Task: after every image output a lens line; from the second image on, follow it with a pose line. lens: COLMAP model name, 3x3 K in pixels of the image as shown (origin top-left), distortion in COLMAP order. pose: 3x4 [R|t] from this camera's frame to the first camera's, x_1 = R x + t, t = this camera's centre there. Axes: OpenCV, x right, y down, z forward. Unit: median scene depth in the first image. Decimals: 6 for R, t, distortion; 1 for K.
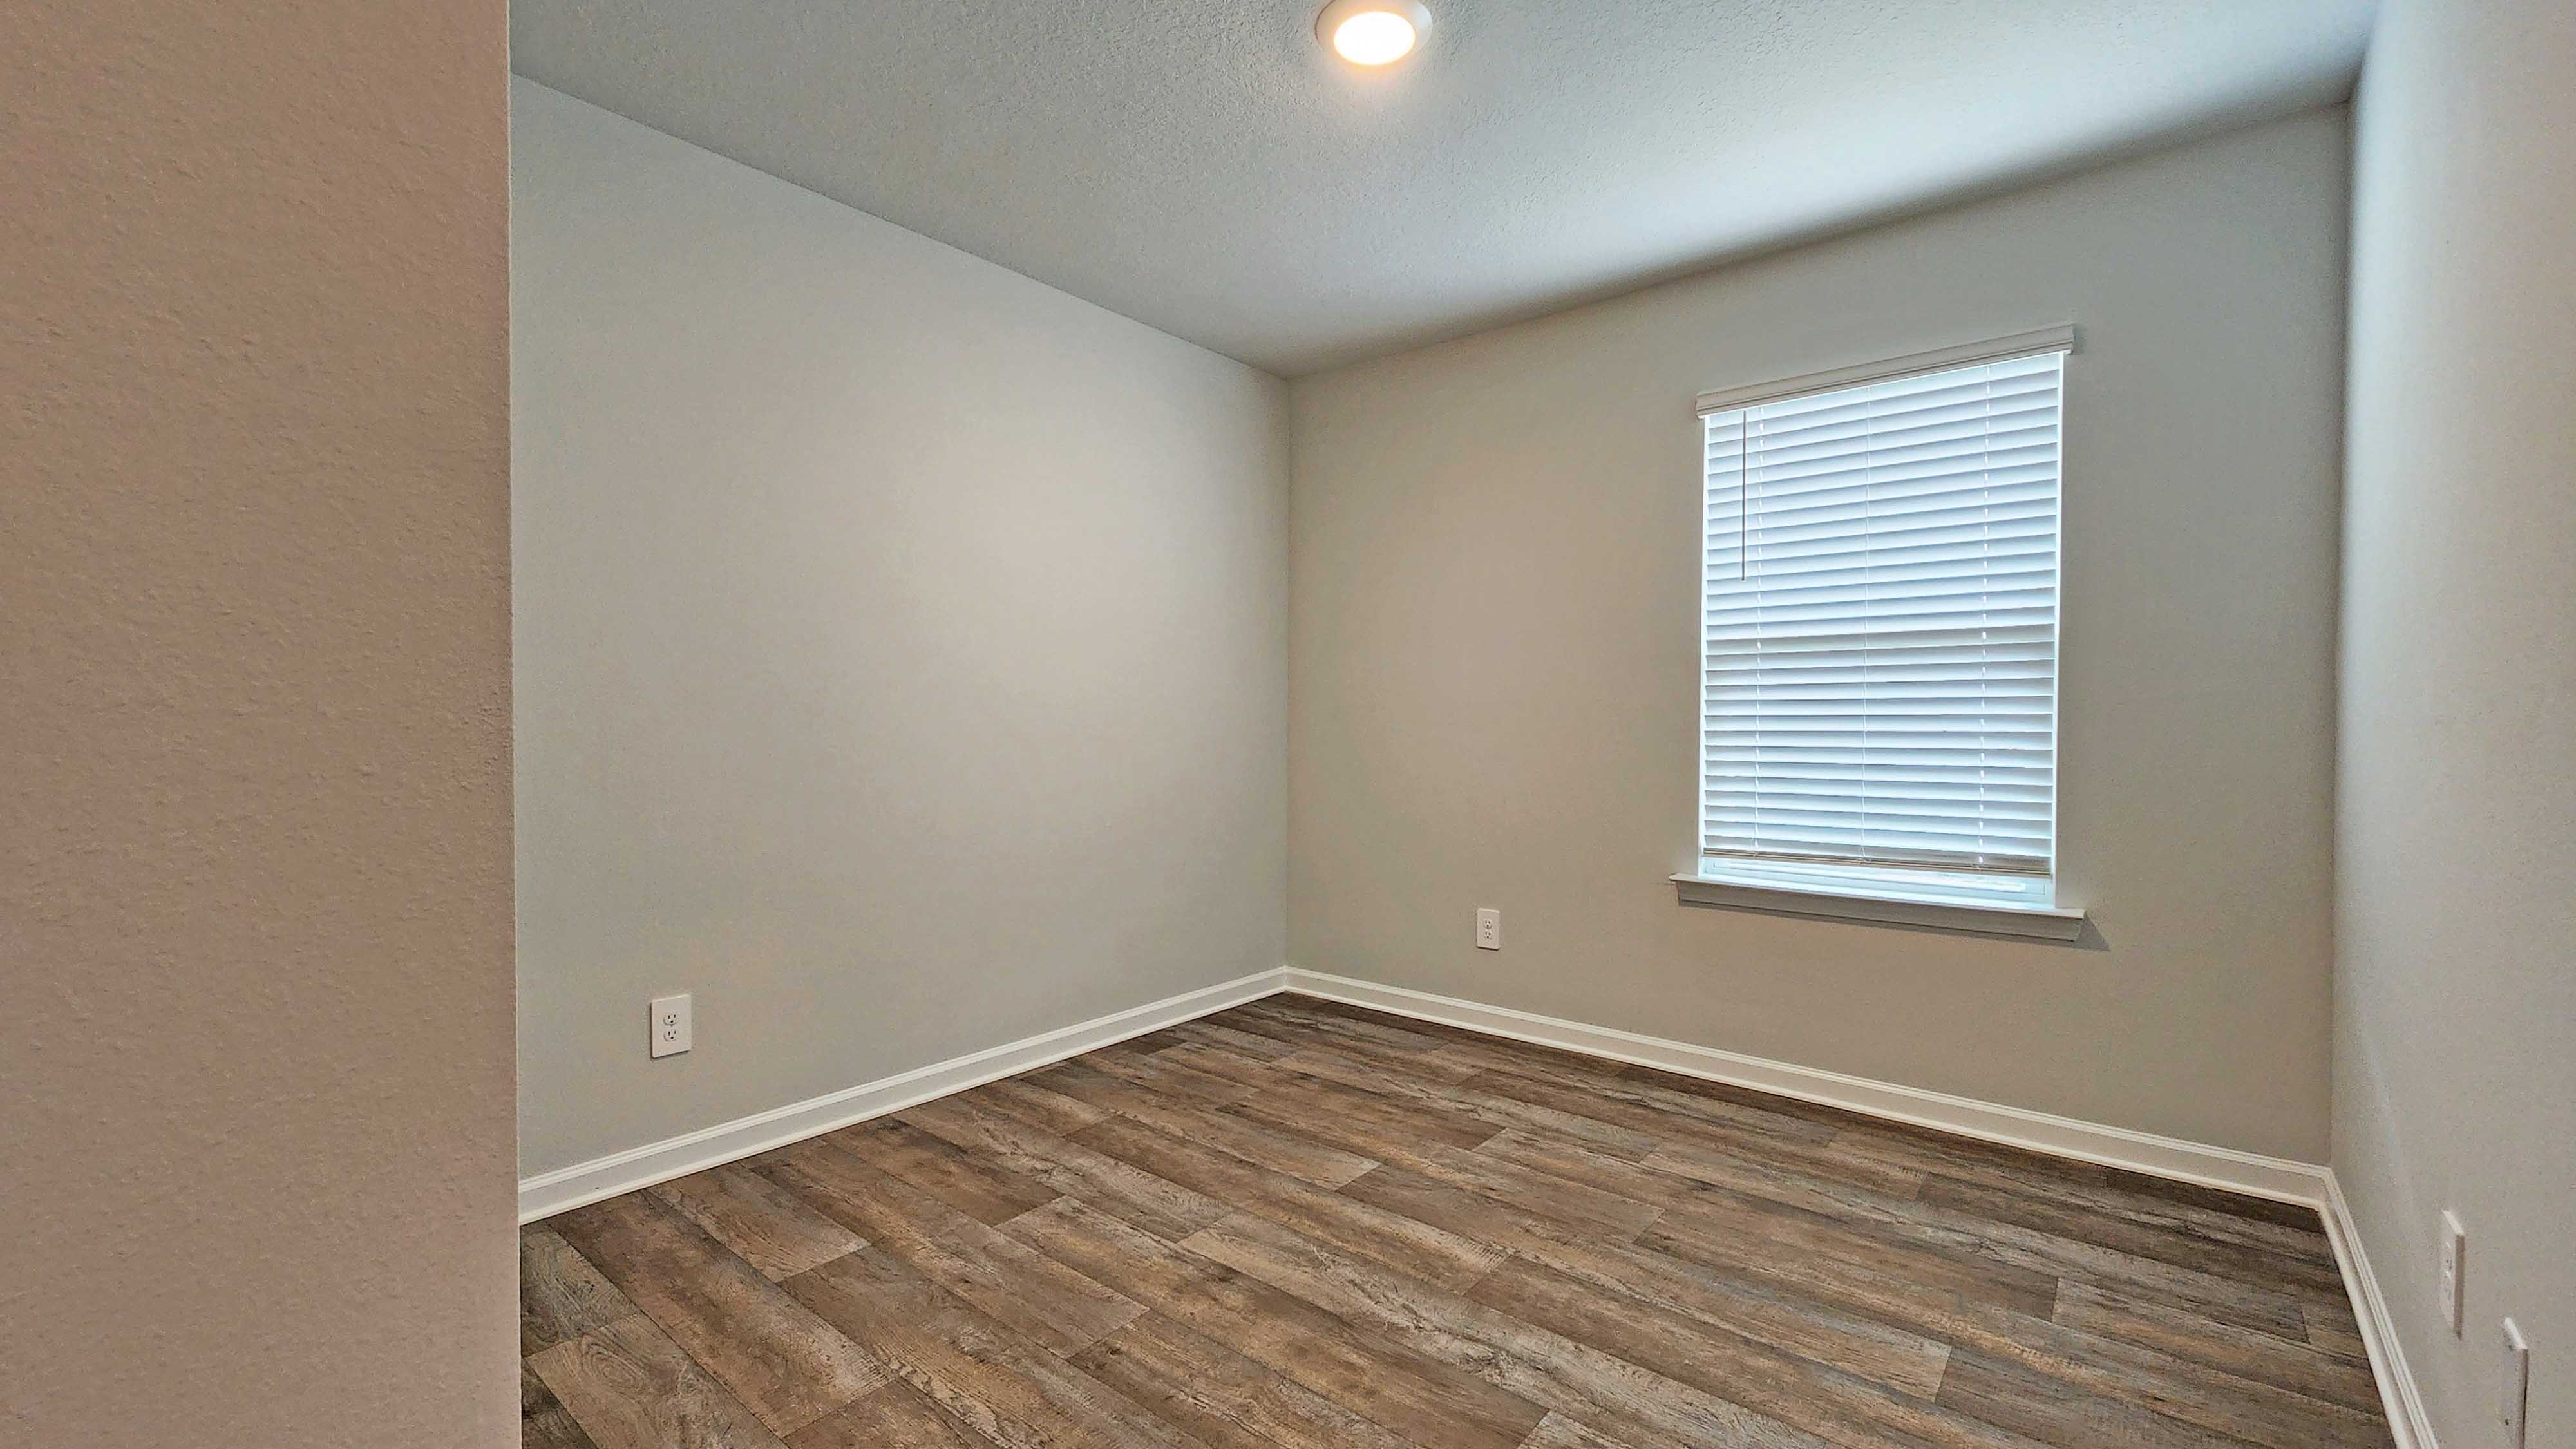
lens RADIAL K [[1046.7, 0, 1296.4], [0, 1046.7, 712.2], [0, 0, 1]] dist [-0.004625, -0.000637]
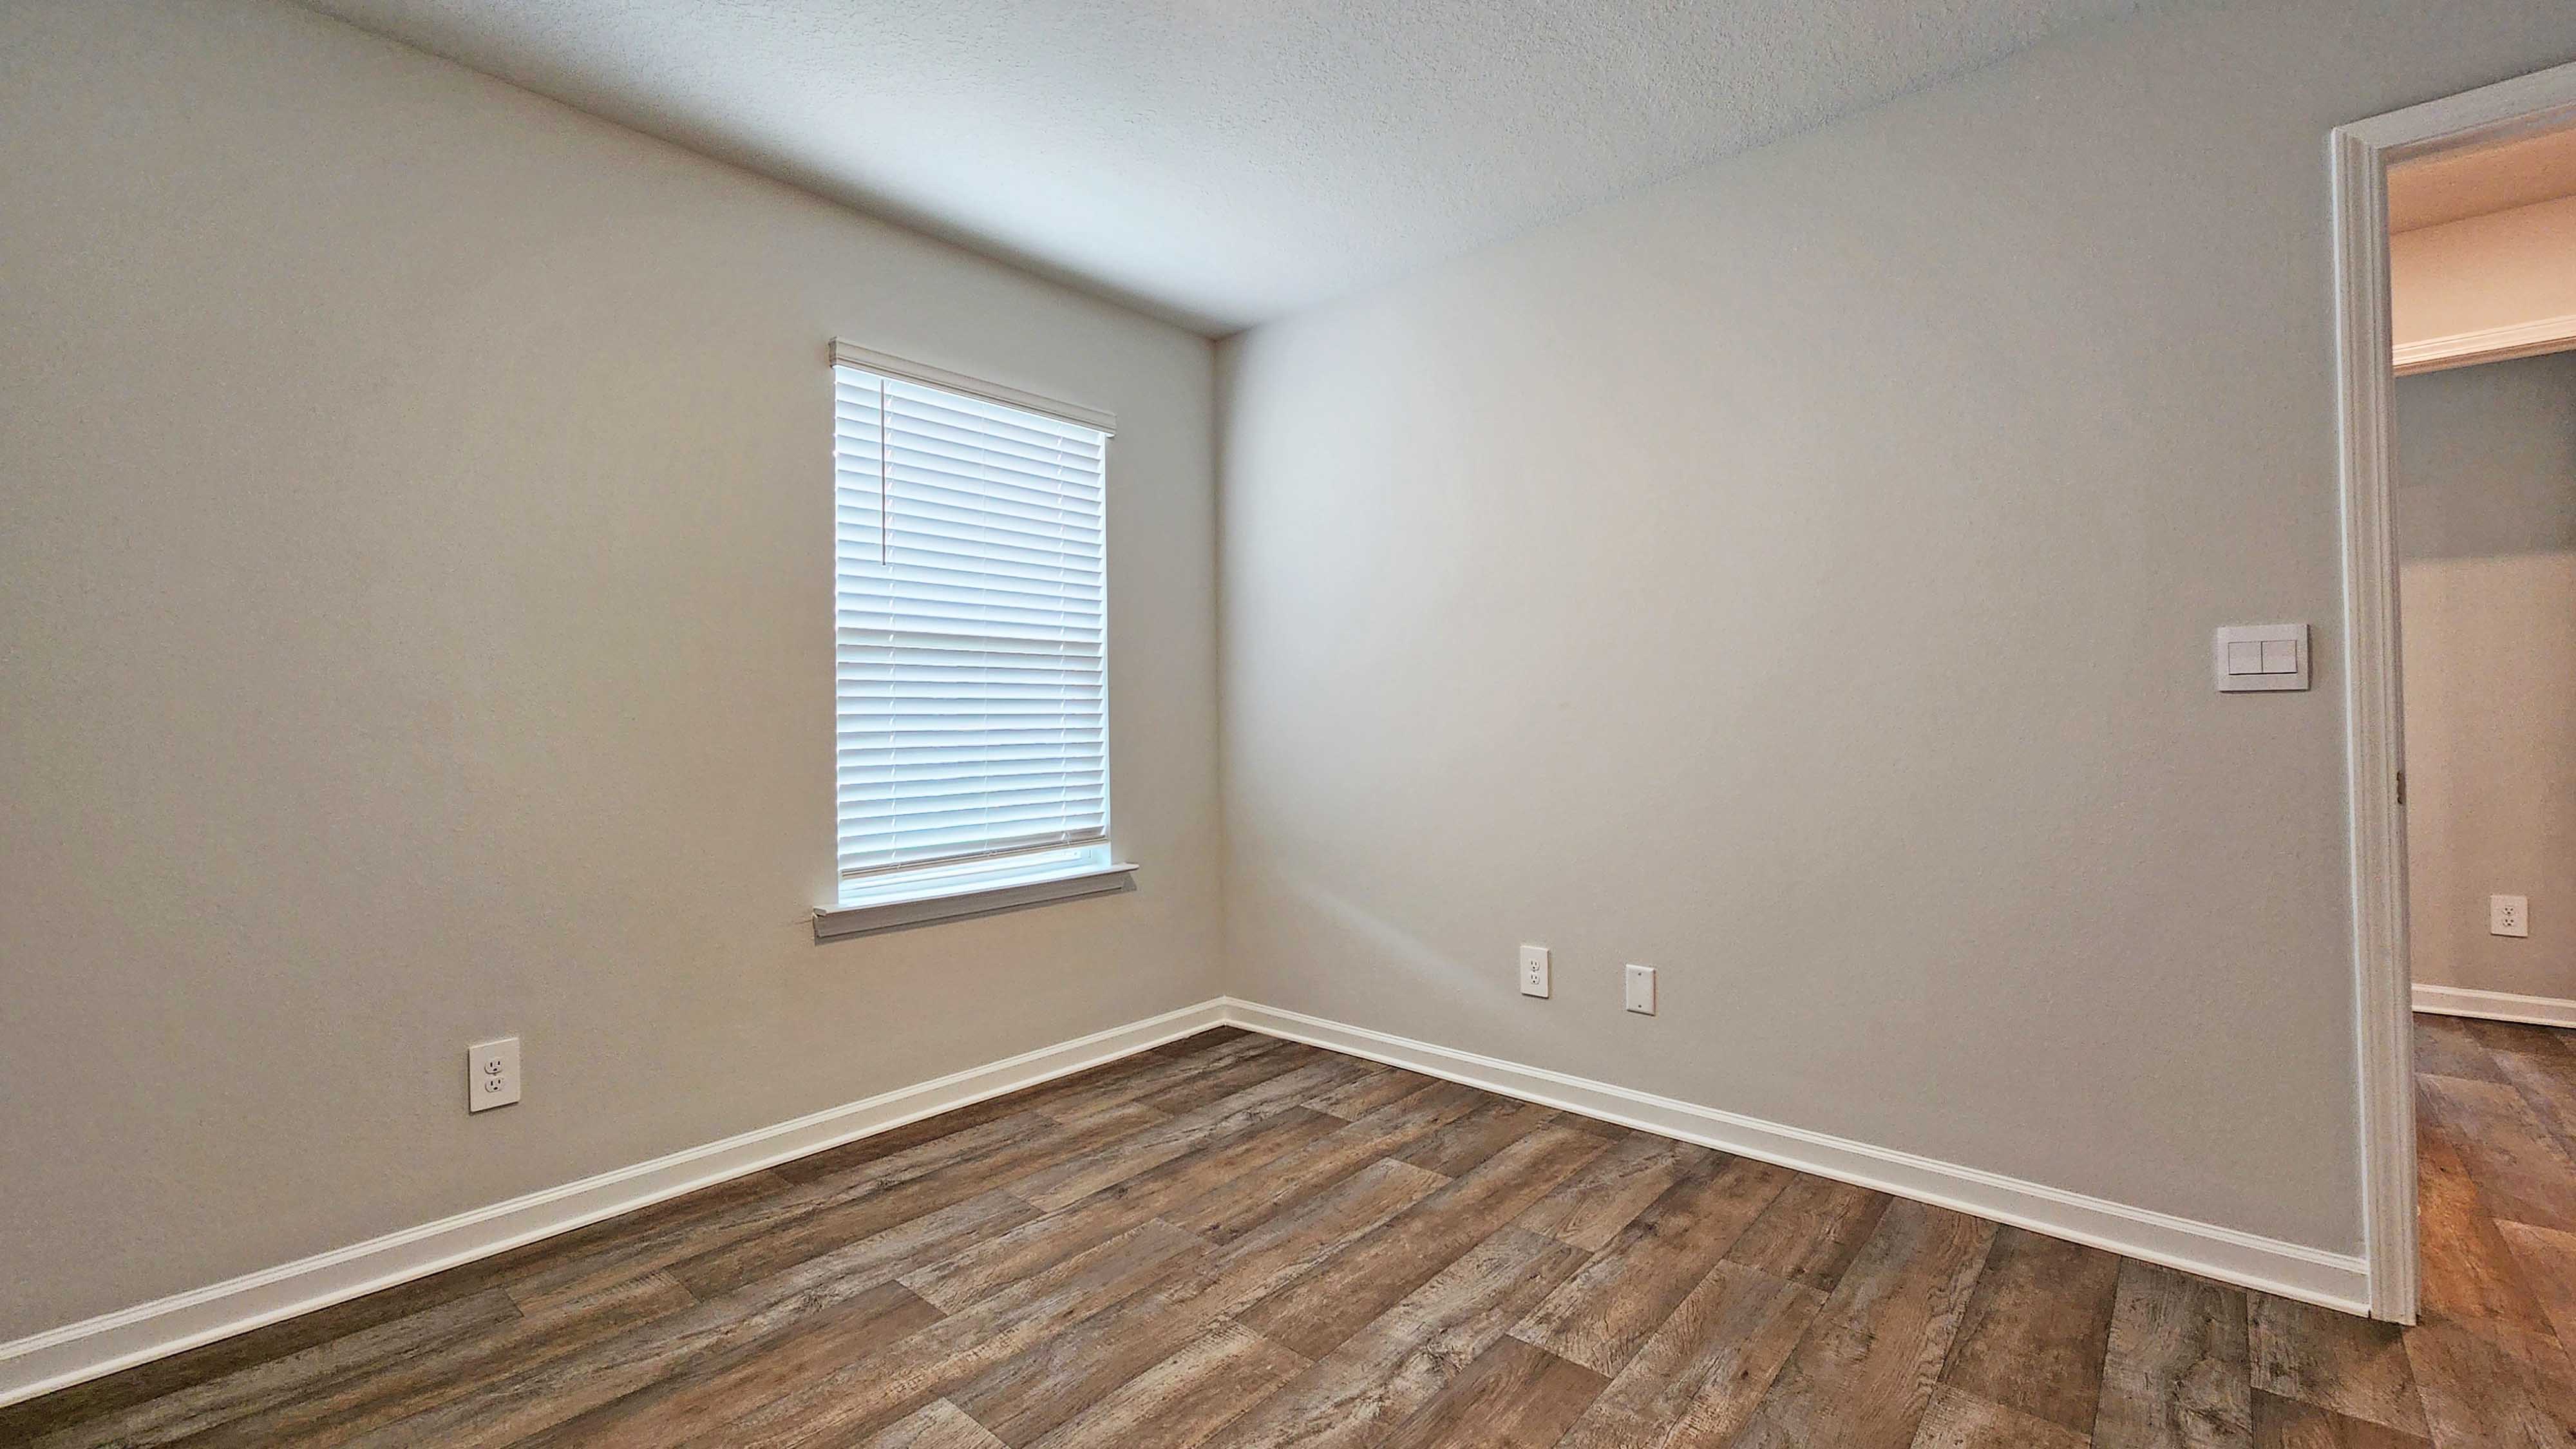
lens RADIAL K [[1046.7, 0, 1296.4], [0, 1046.7, 712.2], [0, 0, 1]] dist [-0.004625, -0.000637]
pose [[0.037635, 0.007513, 0.999263, -0.641076], [0.004583, 0.999960, -0.007691, 0.013958], [-0.999281, 0.004869, 0.037599, 0.861926]]
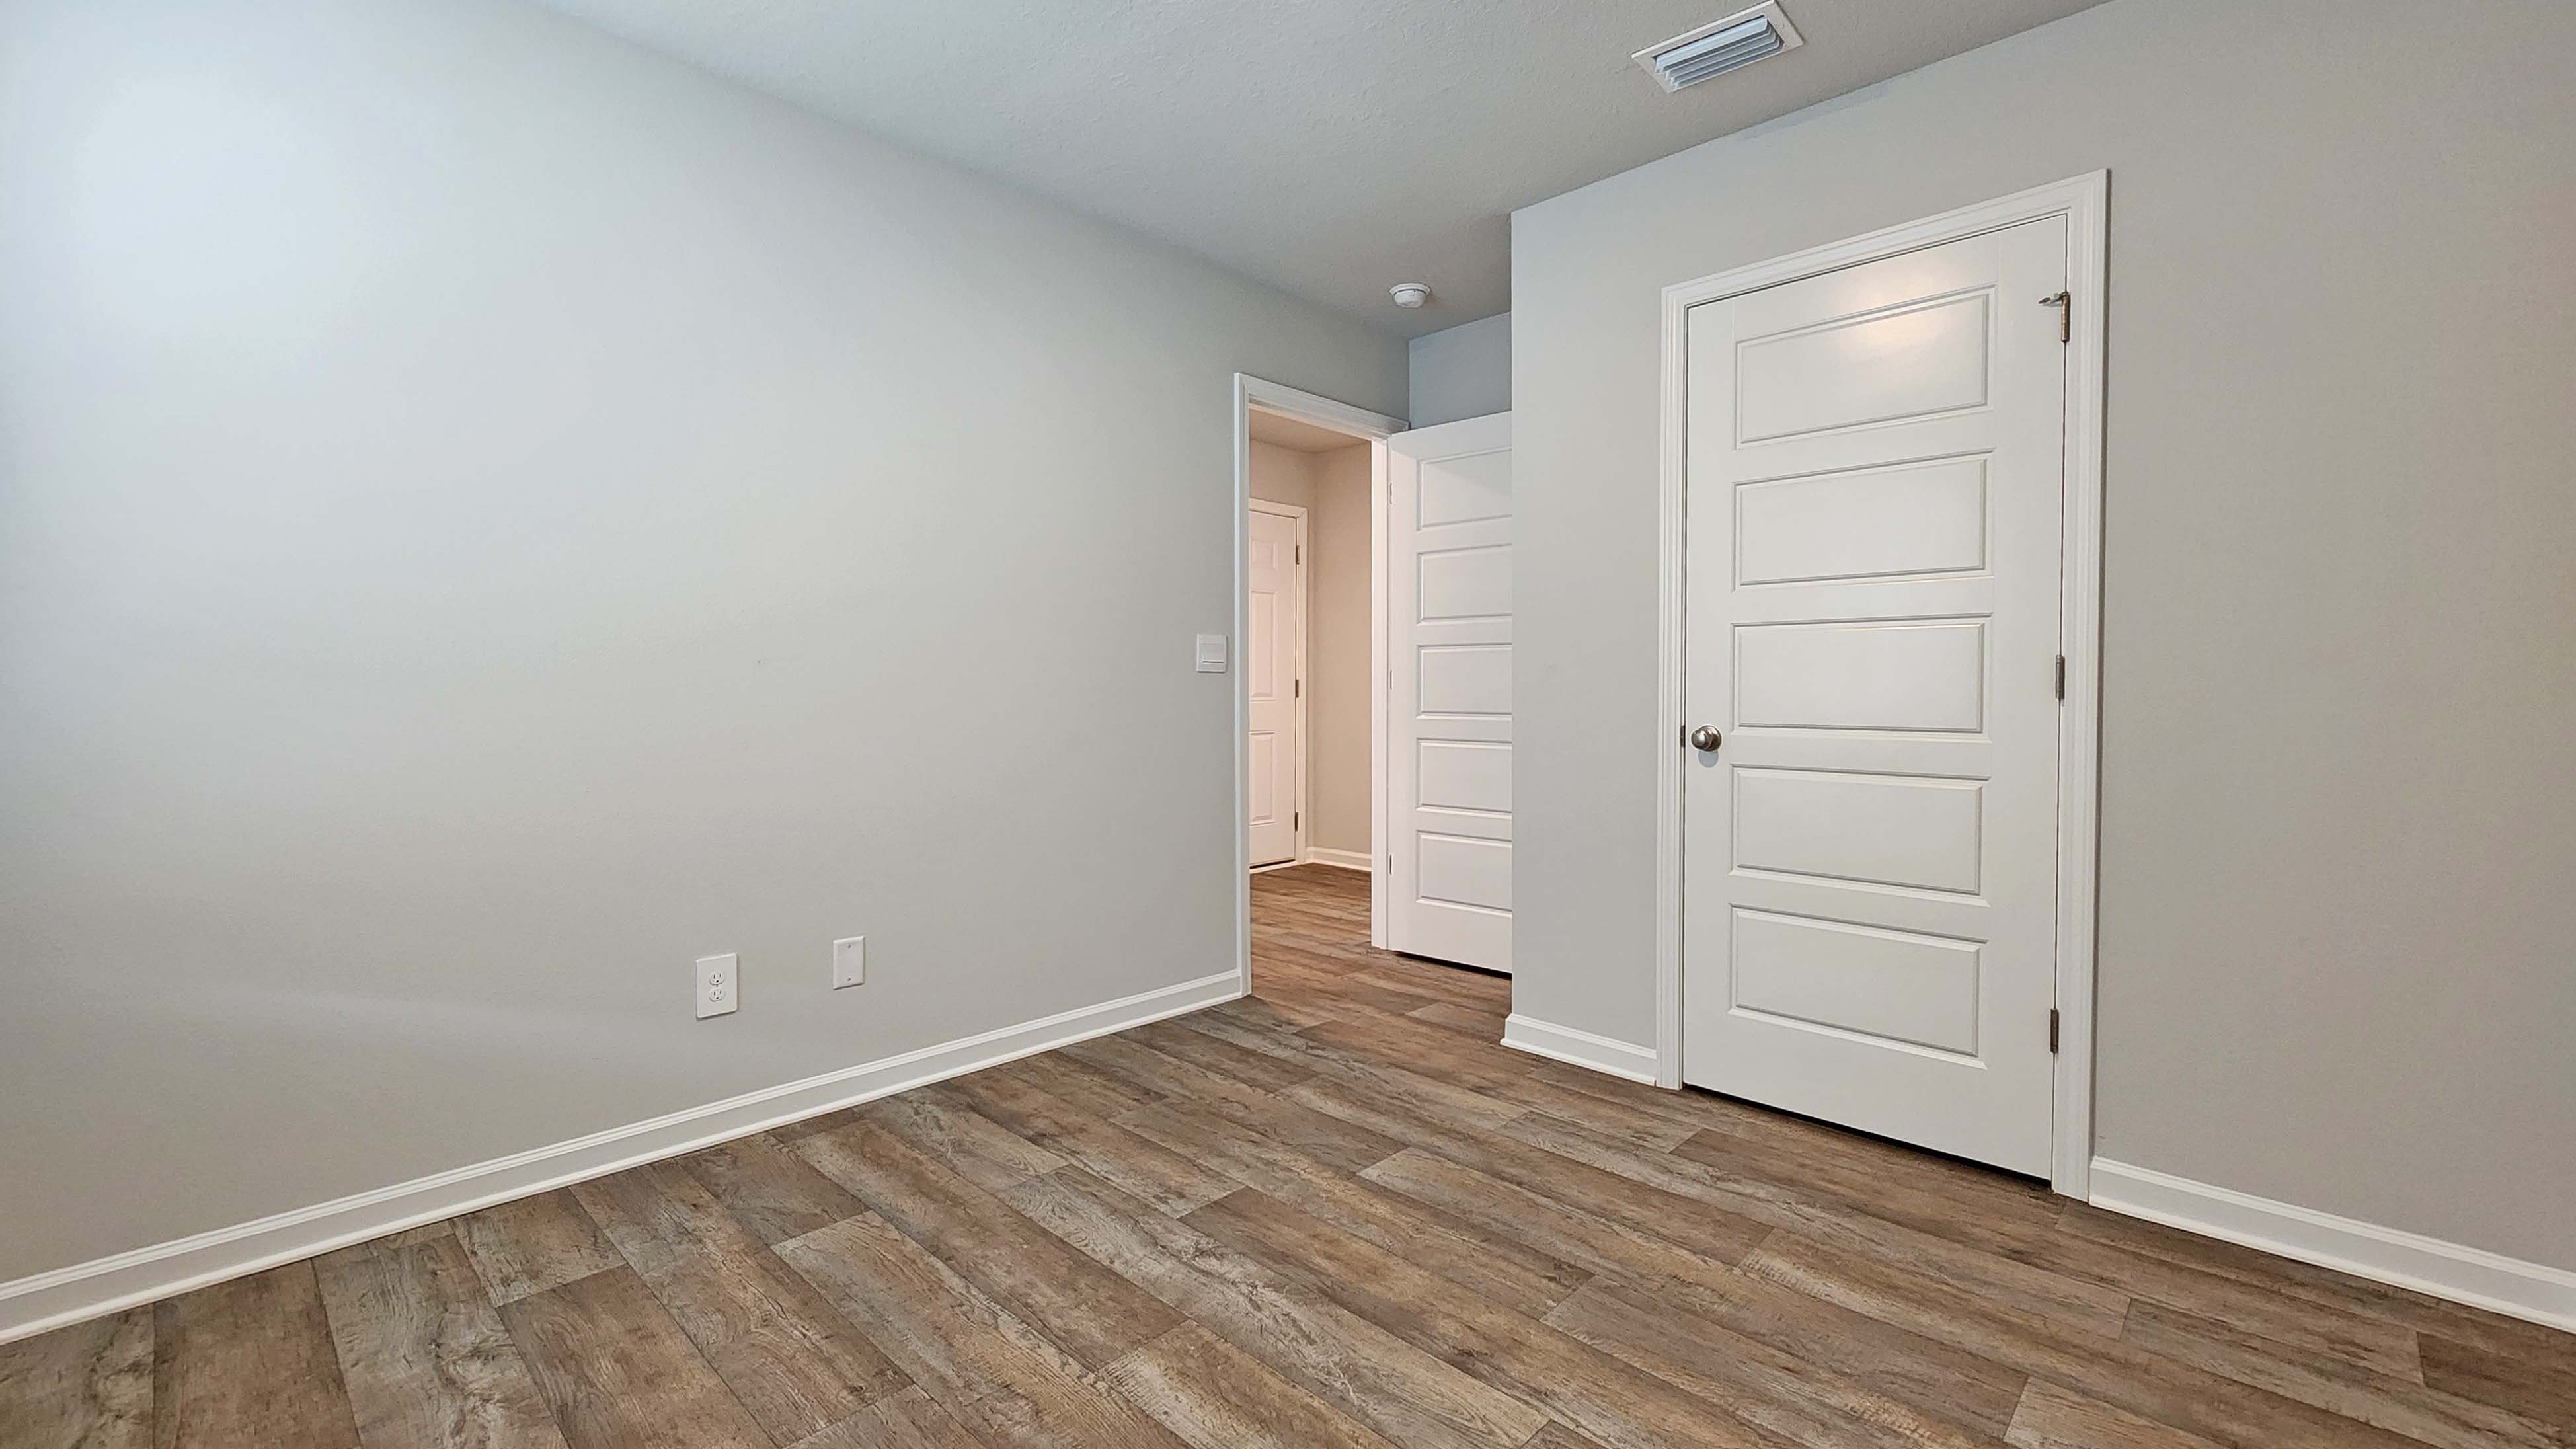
lens RADIAL K [[1071.3, 0, 1293.6], [0, 1071.3, 710.6], [0, 0, 1]] dist [-0.000239, -0.000683]
pose [[-0.996785, -0.008076, 0.079710, 0.002557], [-0.006906, 0.999865, 0.014937, 0.025846], [-0.079820, 0.014338, -0.996706, 1.662116]]
